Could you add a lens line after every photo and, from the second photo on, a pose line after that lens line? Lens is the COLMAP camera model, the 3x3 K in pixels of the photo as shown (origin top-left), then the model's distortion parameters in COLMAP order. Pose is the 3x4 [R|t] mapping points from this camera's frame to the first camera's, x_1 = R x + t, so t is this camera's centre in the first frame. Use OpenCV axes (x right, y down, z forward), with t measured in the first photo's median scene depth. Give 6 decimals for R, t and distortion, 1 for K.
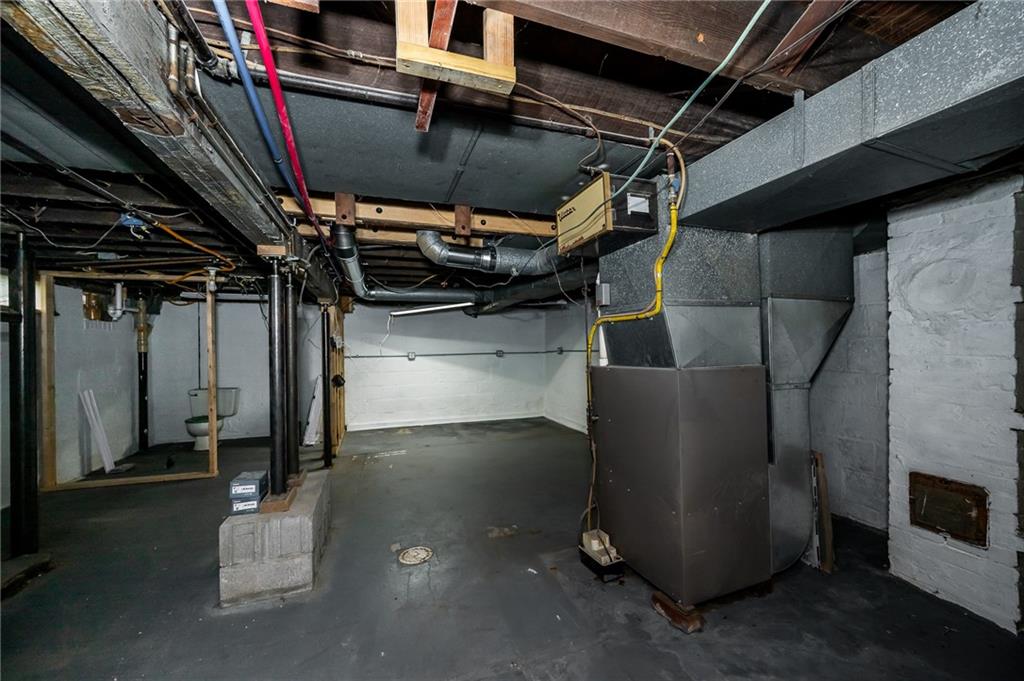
lens RADIAL K [[409.7, 0, 515.6], [0, 409.7, 343.5], [0, 0, 1]] dist [0.009183, 0.000054]
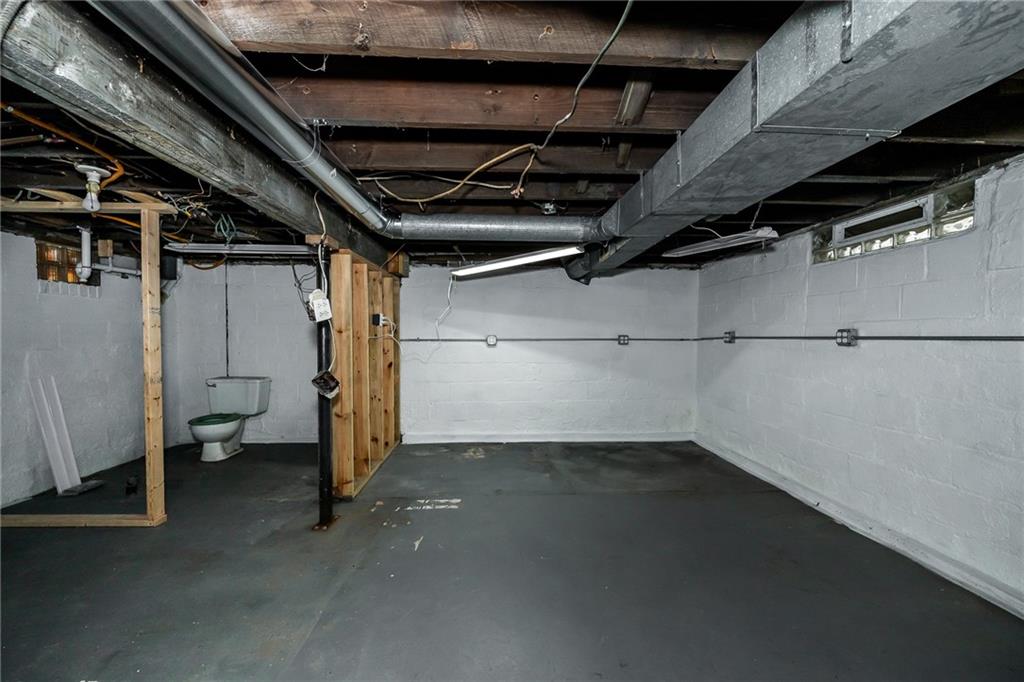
lens RADIAL K [[422.1, 0, 505.8], [0, 422.1, 343.6], [0, 0, 1]] dist [0.001567, 0.000209]
pose [[0.958096, 0.020599, -0.285707, -0.029725], [-0.012478, 0.999466, 0.030215, 0.014931], [0.286176, -0.025384, 0.957841, 0.357533]]
